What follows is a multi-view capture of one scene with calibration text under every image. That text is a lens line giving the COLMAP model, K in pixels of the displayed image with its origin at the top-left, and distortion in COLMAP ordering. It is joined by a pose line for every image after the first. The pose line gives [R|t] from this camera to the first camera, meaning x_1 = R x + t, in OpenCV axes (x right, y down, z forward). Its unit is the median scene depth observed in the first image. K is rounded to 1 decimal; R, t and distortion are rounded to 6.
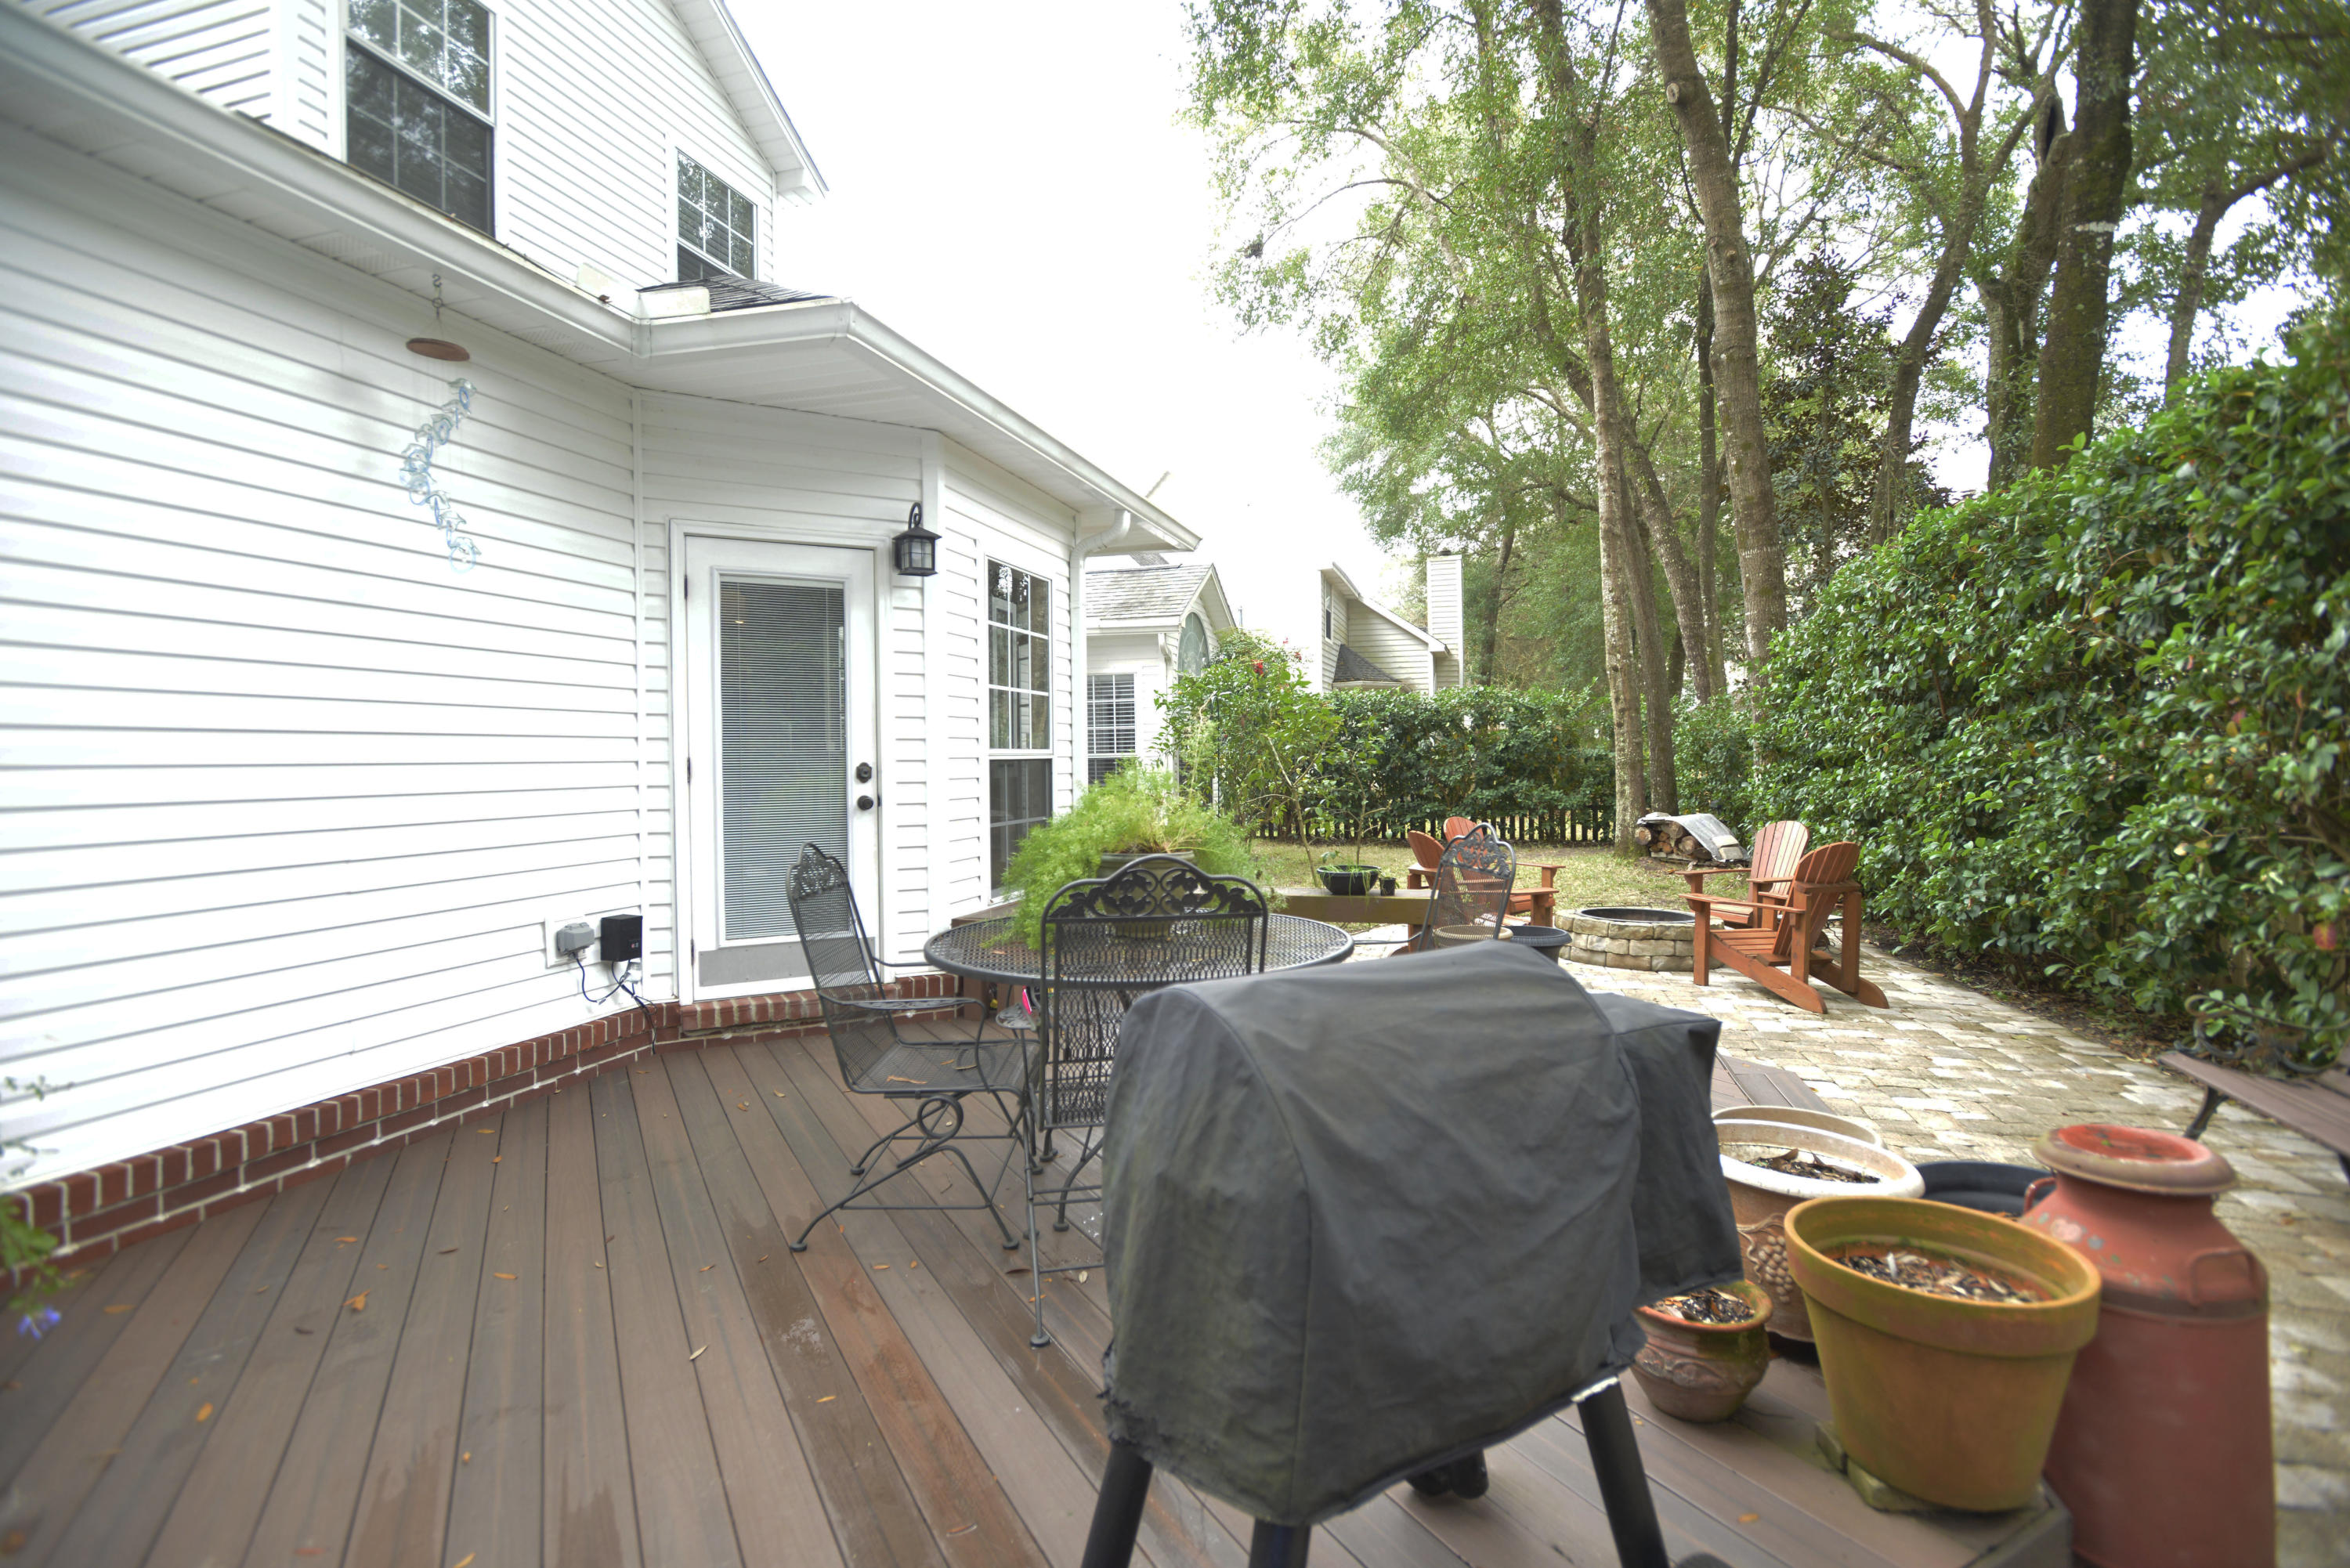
lens RADIAL K [[1116.9, 0, 1174.1], [0, 1116.9, 778.5], [0, 0, 1]] dist [-0.012853, -0.000374]
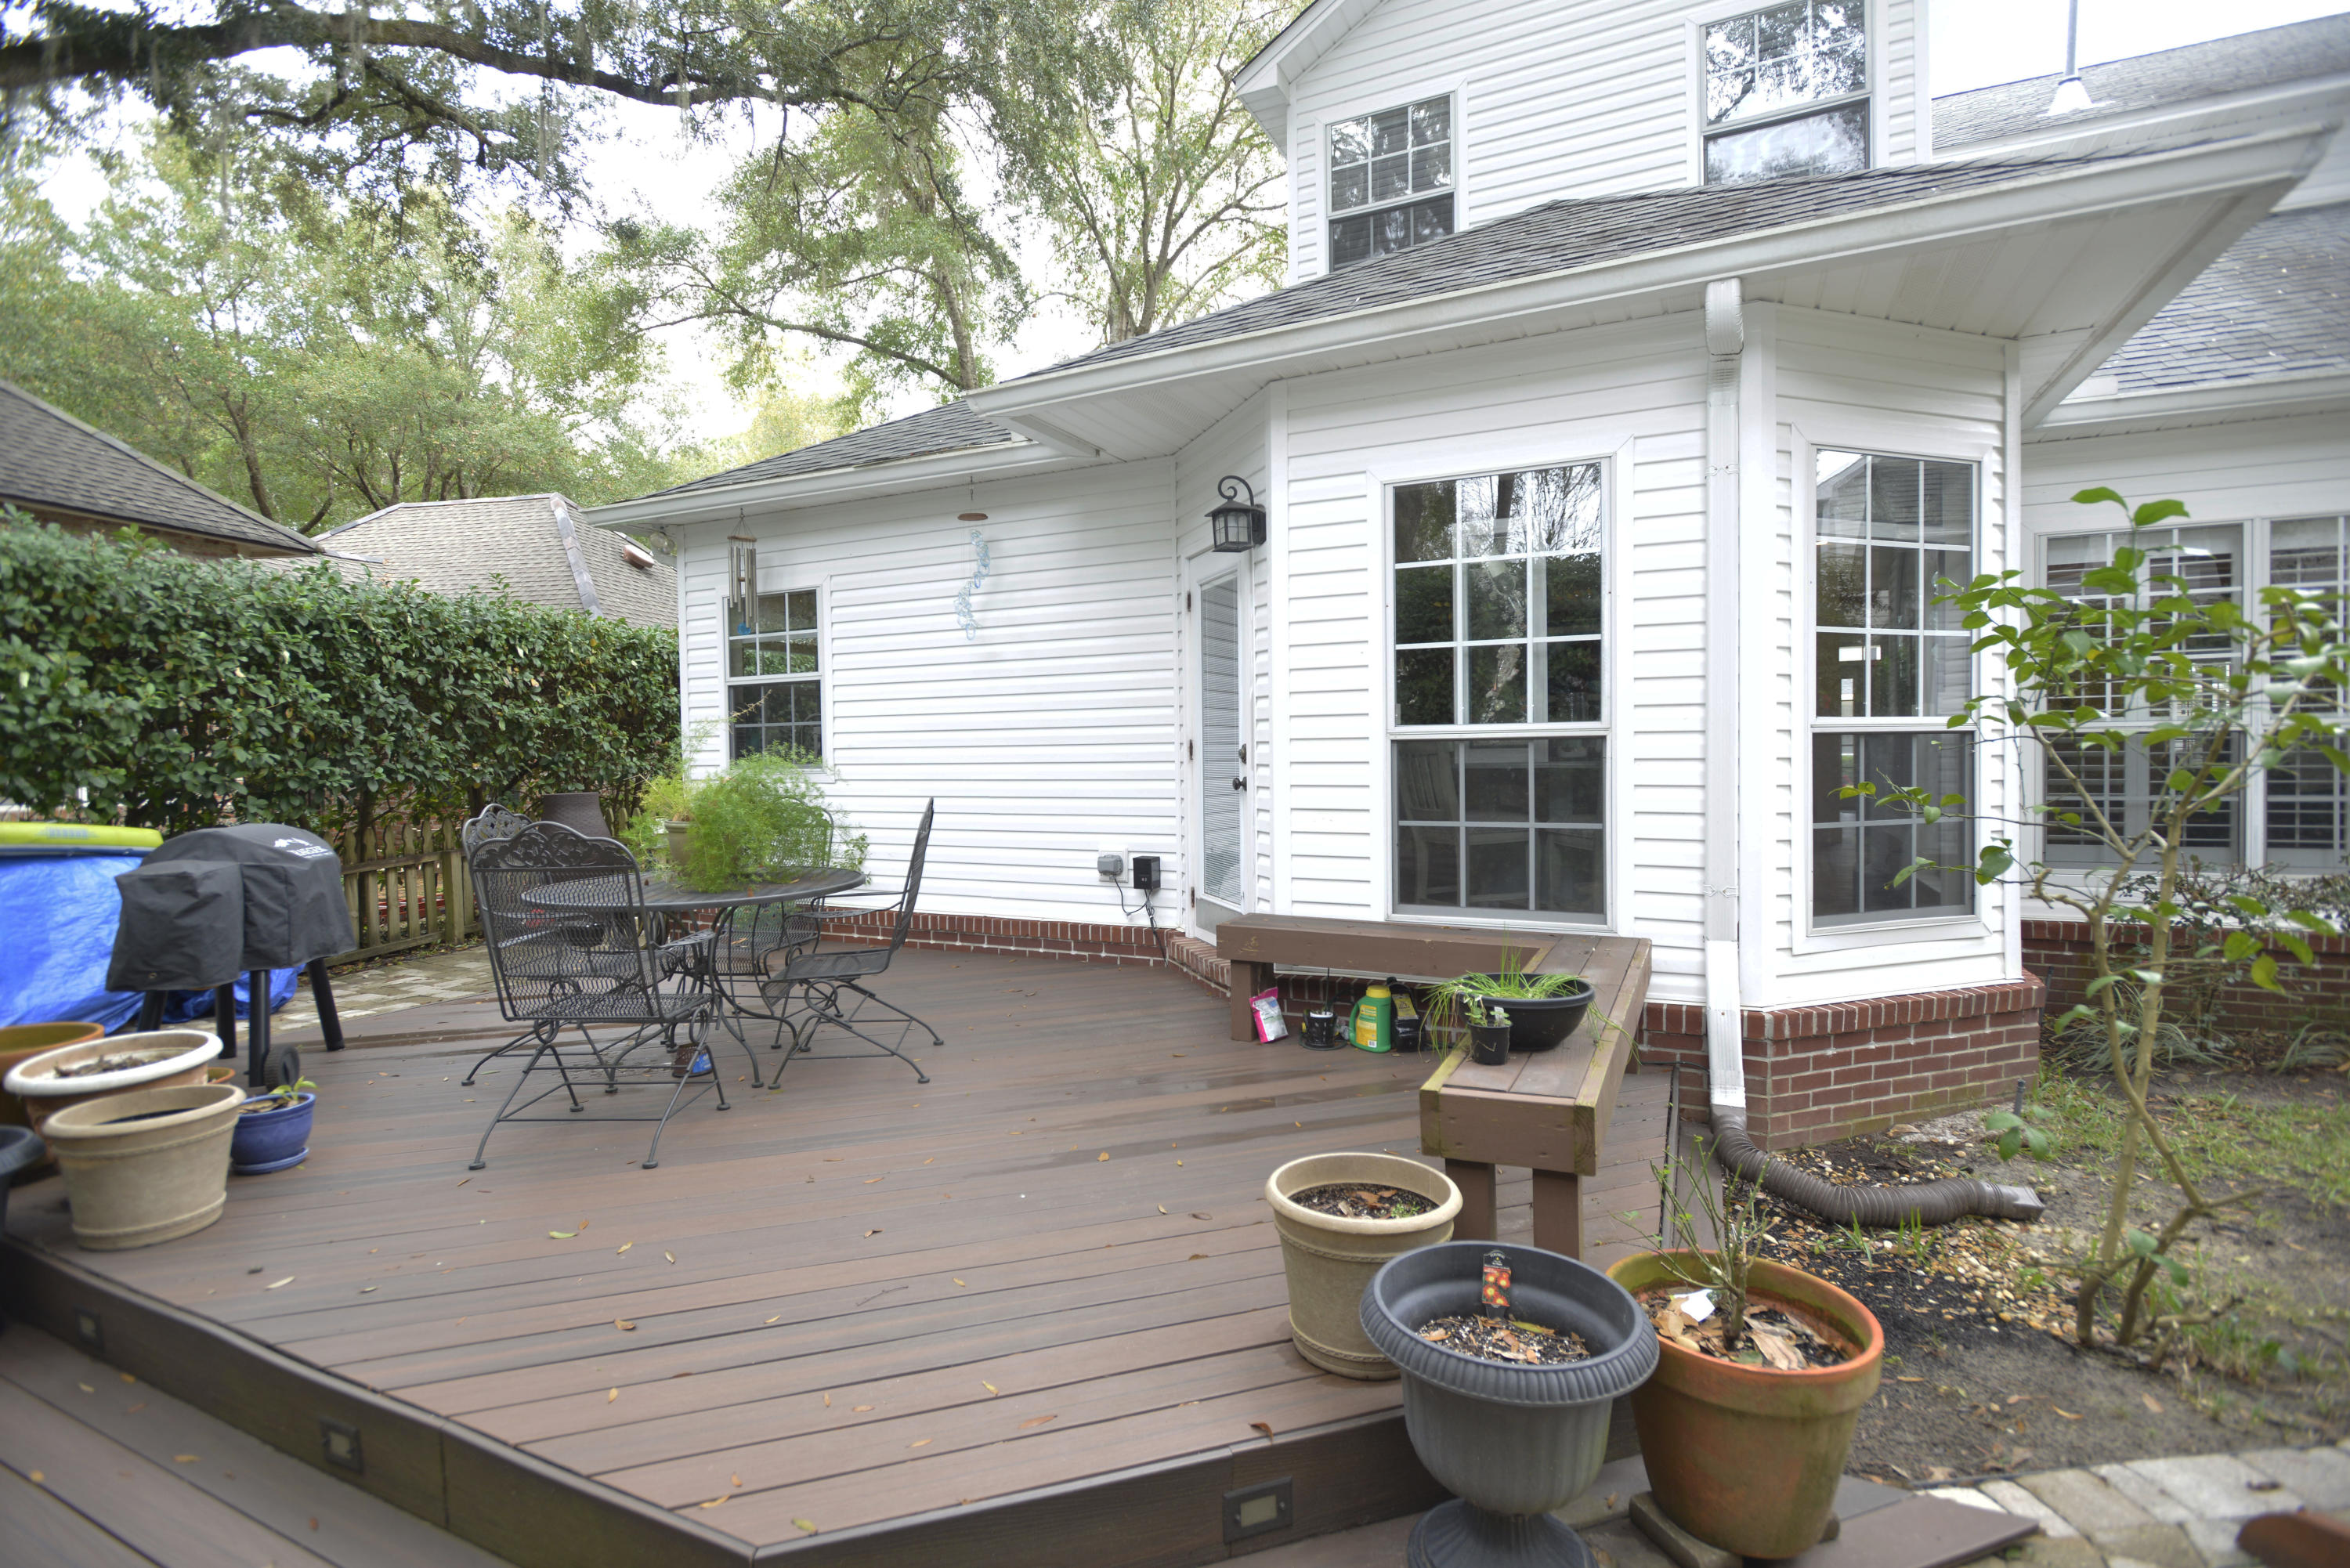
lens RADIAL K [[1116.9, 0, 1174.1], [0, 1116.9, 778.5], [0, 0, 1]] dist [-0.012853, -0.000374]
pose [[-0.180315, 0.038558, -0.982853, 0.465471], [-0.002646, 0.999209, 0.039685, -0.014698], [0.983605, 0.009757, -0.180070, 0.710837]]
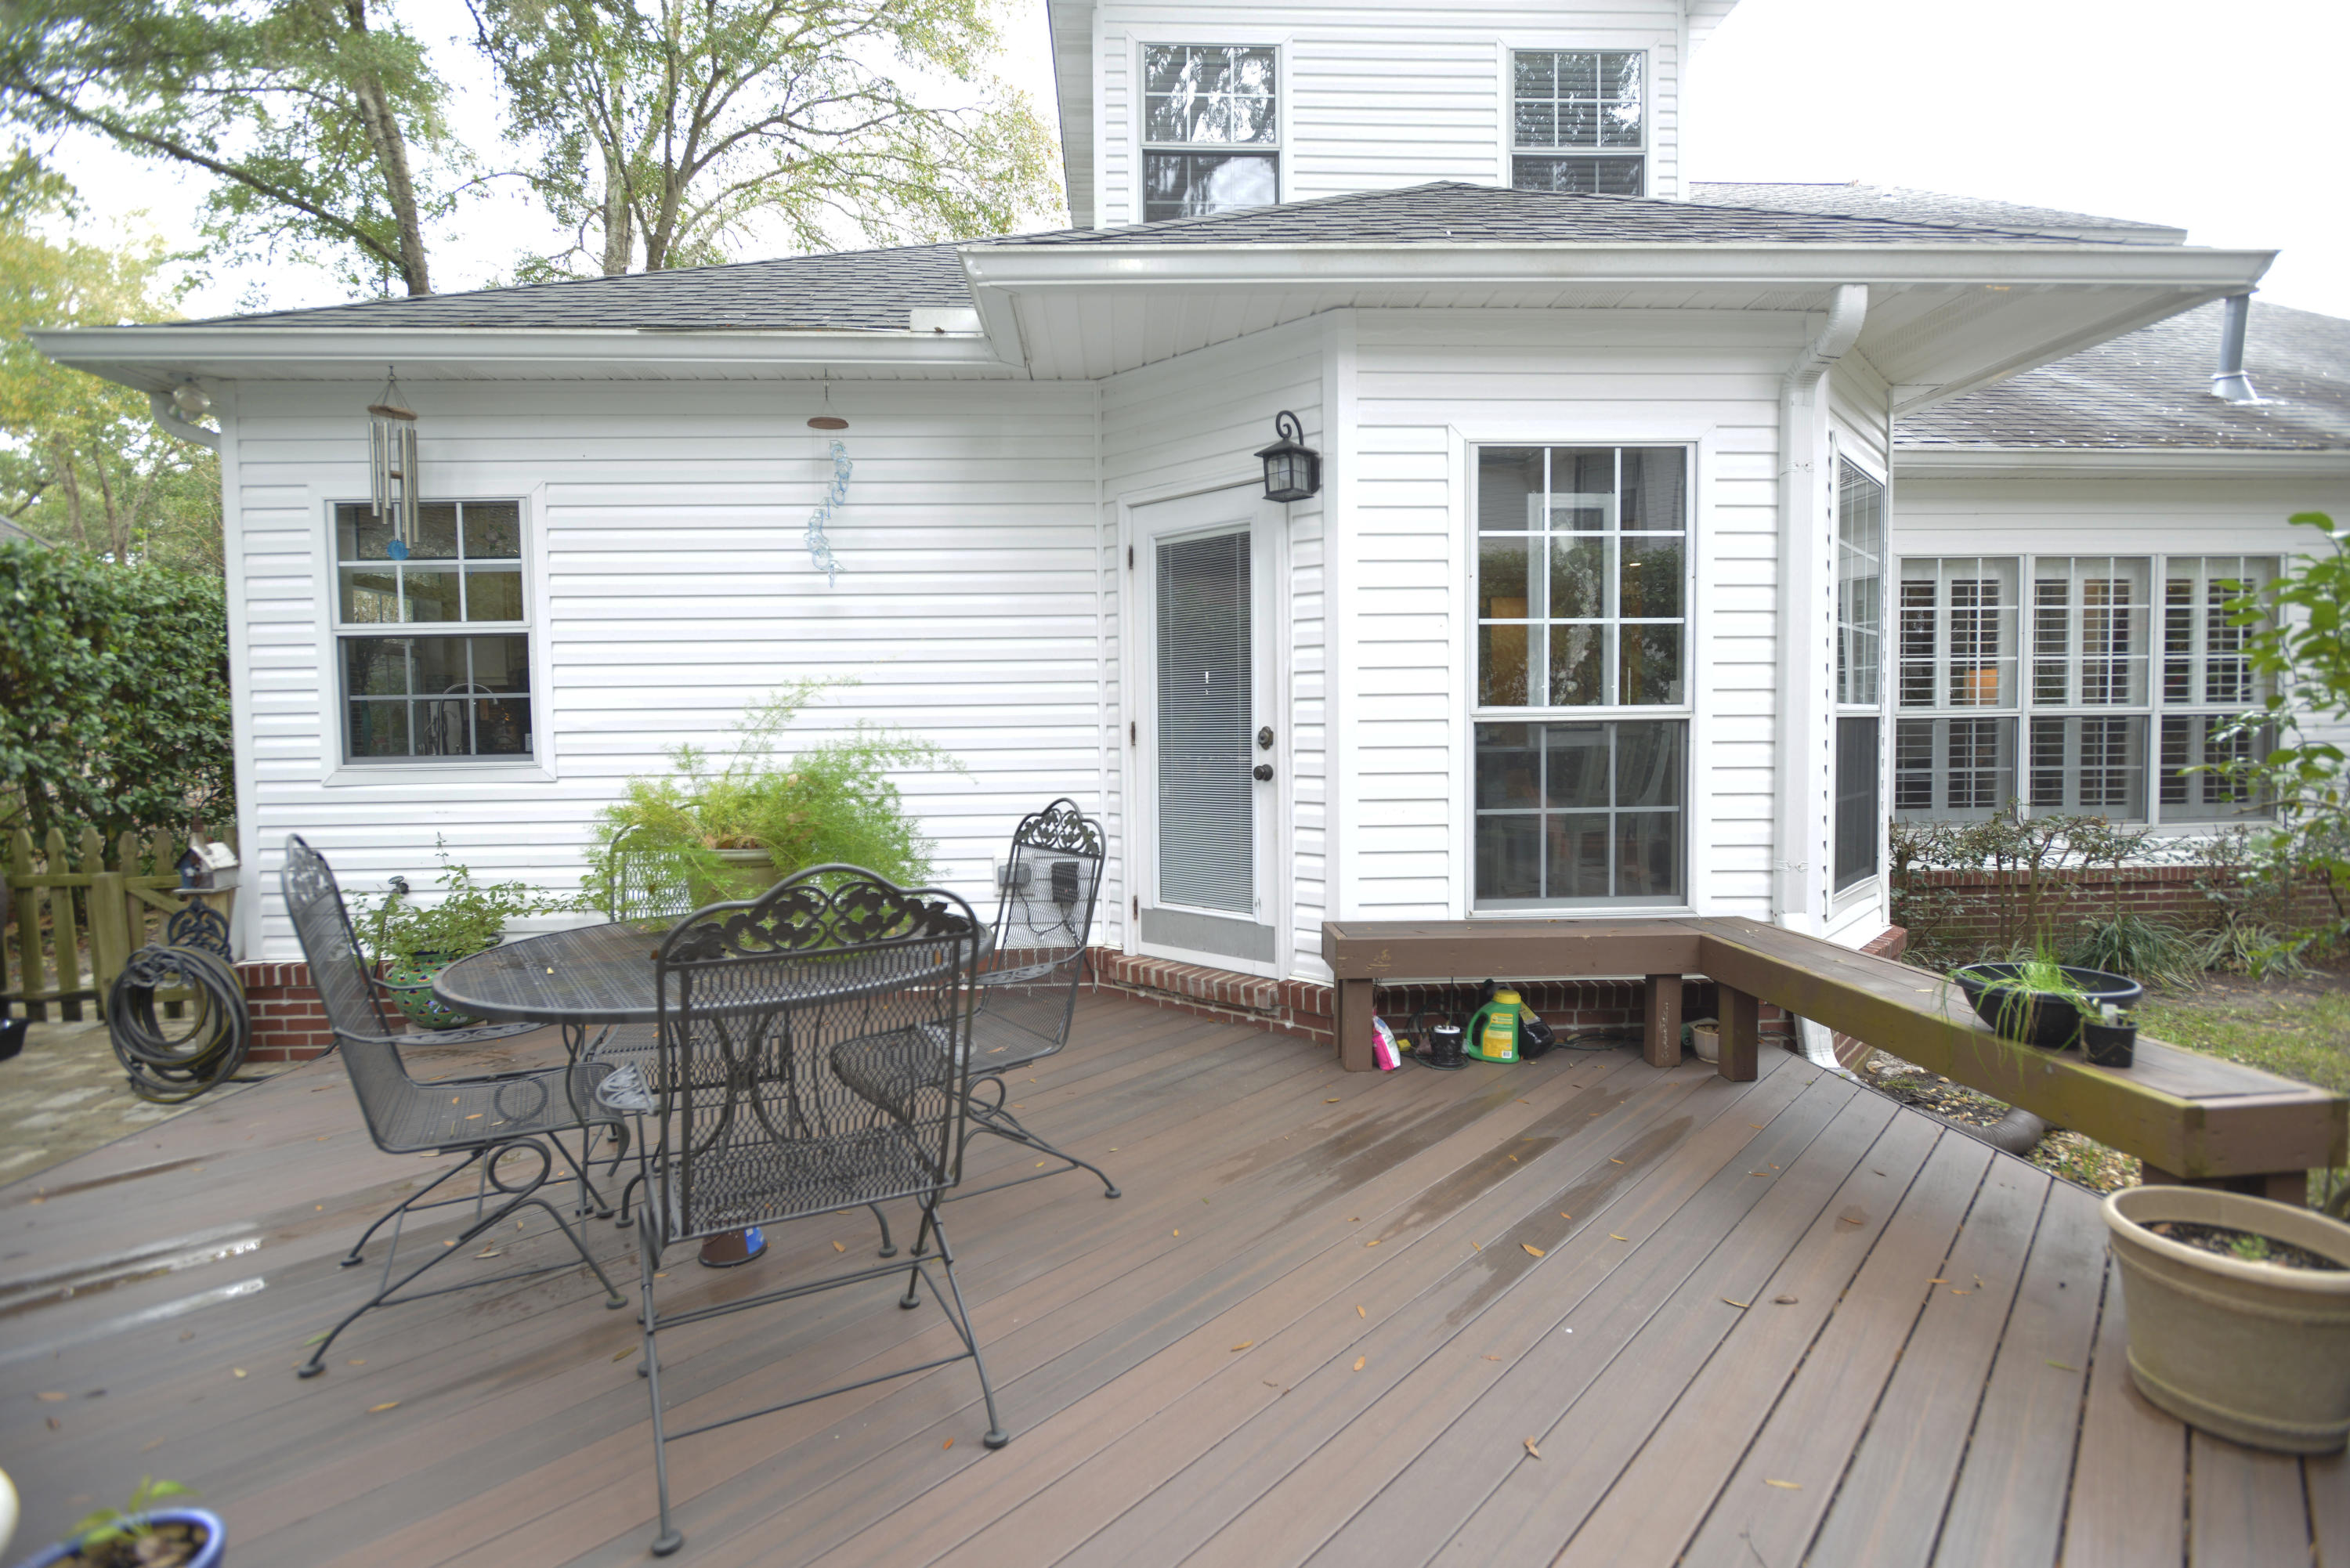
lens RADIAL K [[1116.9, 0, 1174.1], [0, 1116.9, 778.5], [0, 0, 1]] dist [-0.012853, -0.000374]
pose [[0.318470, 0.049427, -0.946643, 0.336751], [-0.008479, 0.998748, 0.049295, -0.010296], [0.947895, -0.007672, 0.318491, 0.414119]]
